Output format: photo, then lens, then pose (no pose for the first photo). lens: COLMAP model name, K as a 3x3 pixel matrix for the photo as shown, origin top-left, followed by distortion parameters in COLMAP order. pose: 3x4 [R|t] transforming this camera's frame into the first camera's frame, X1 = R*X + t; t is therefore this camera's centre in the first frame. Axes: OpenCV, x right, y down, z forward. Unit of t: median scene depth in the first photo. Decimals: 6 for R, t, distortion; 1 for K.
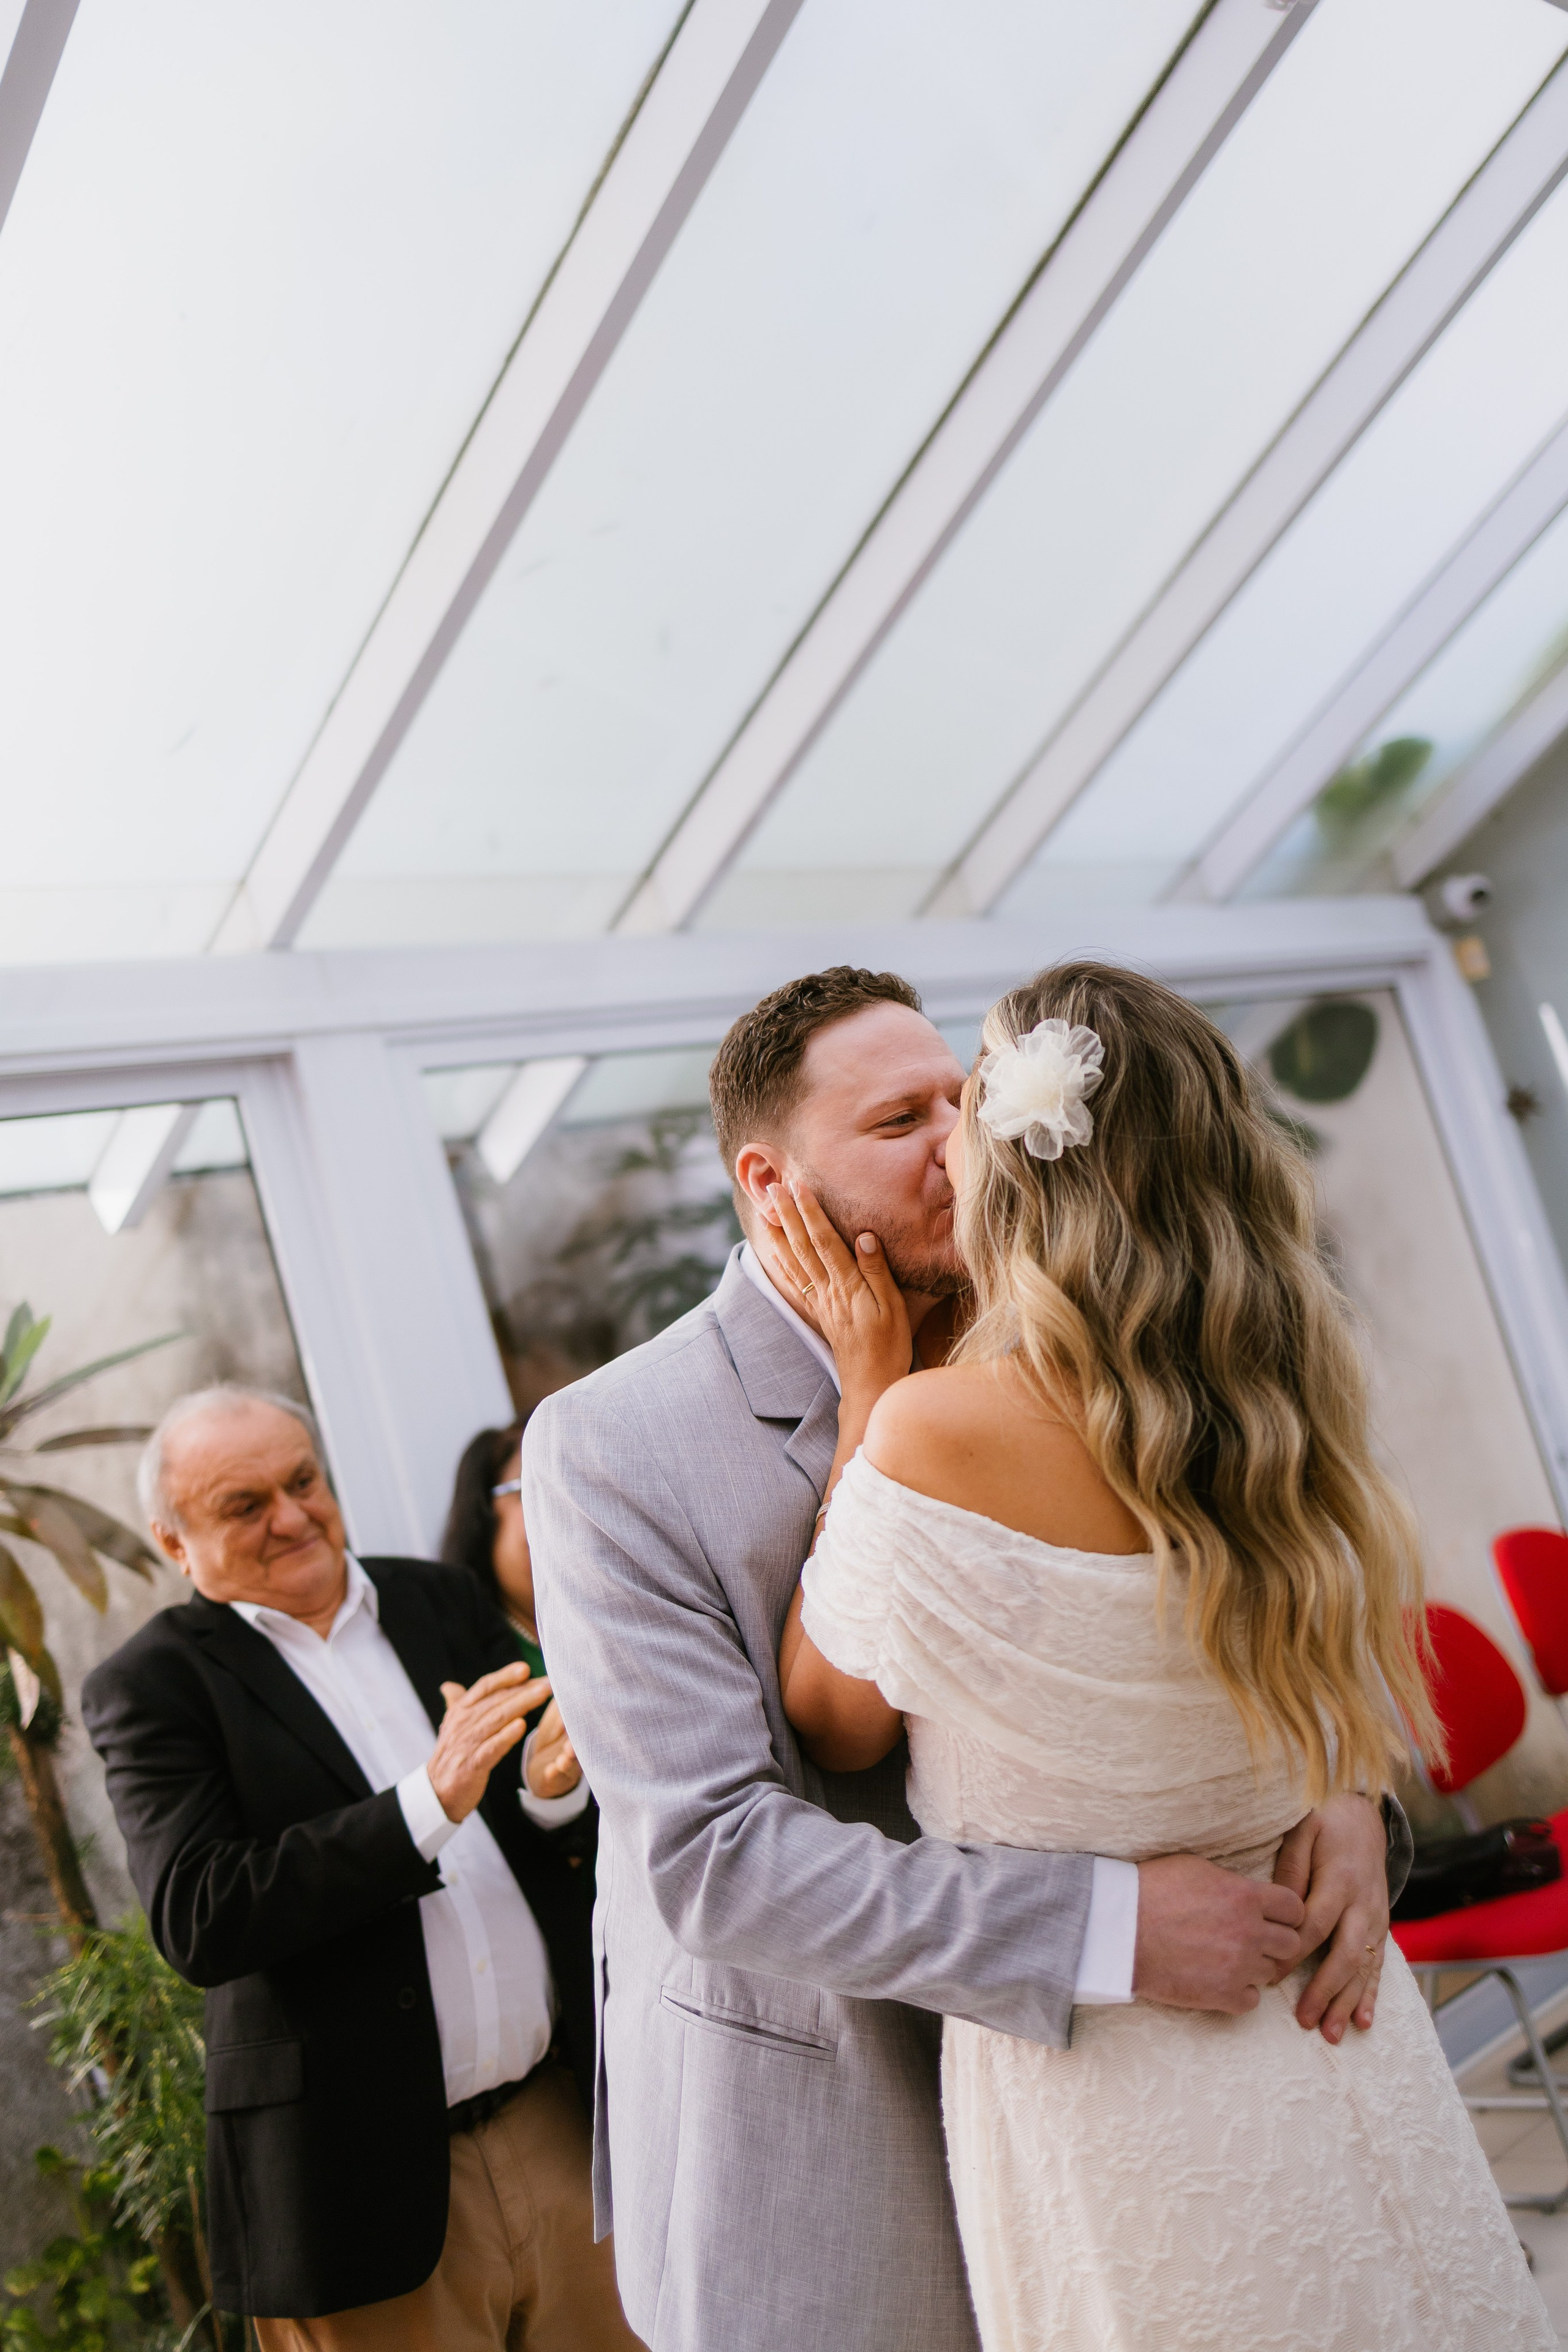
lens RADIAL K [[2353.8, 0, 756.0], [0, 2353.8, 1210.4], [0, 0, 1]] dist [0.019017, -0.007806]
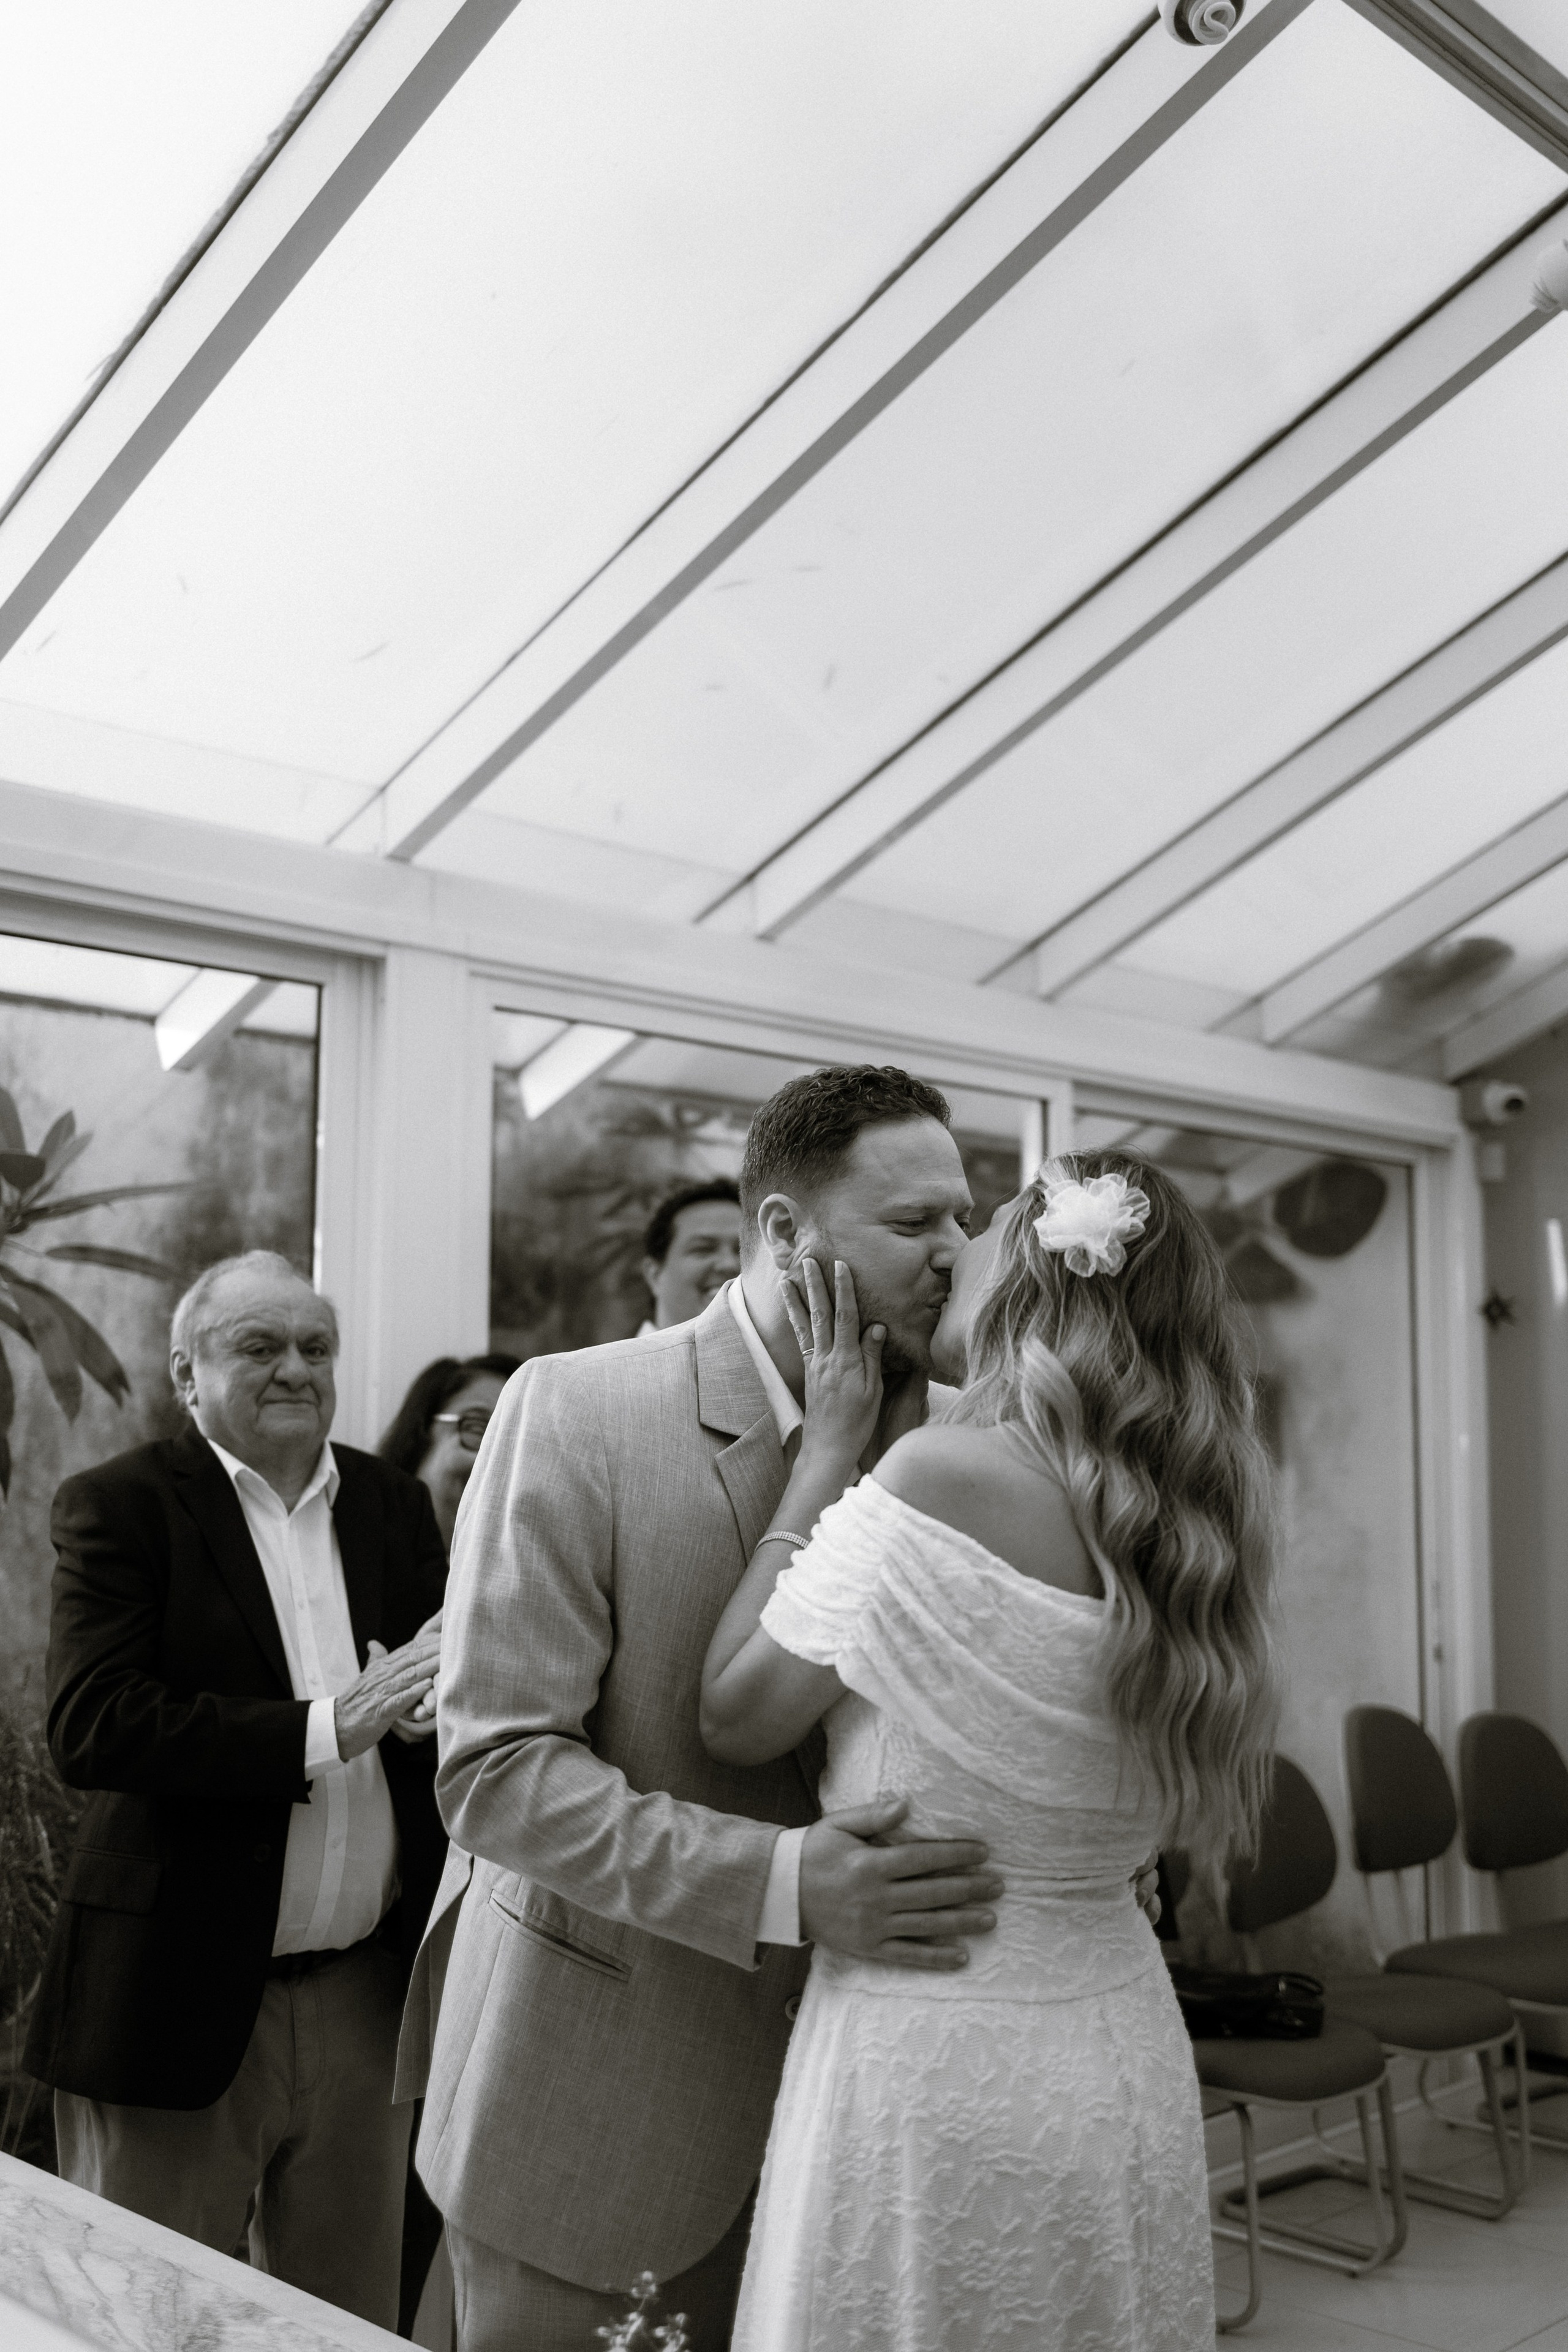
lens RADIAL K [[2475.4, 0, 725.4], [0, 2475.4, 1174.7], [0, 0, 1]] dist [0.010640, -0.007129]
pose [[0.961092, 0.276210, 0.003137, -0.025366], [-0.276227, 0.961052, 0.008848, -0.025185], [-0.000571, -0.009370, 0.999956, -0.106171]]
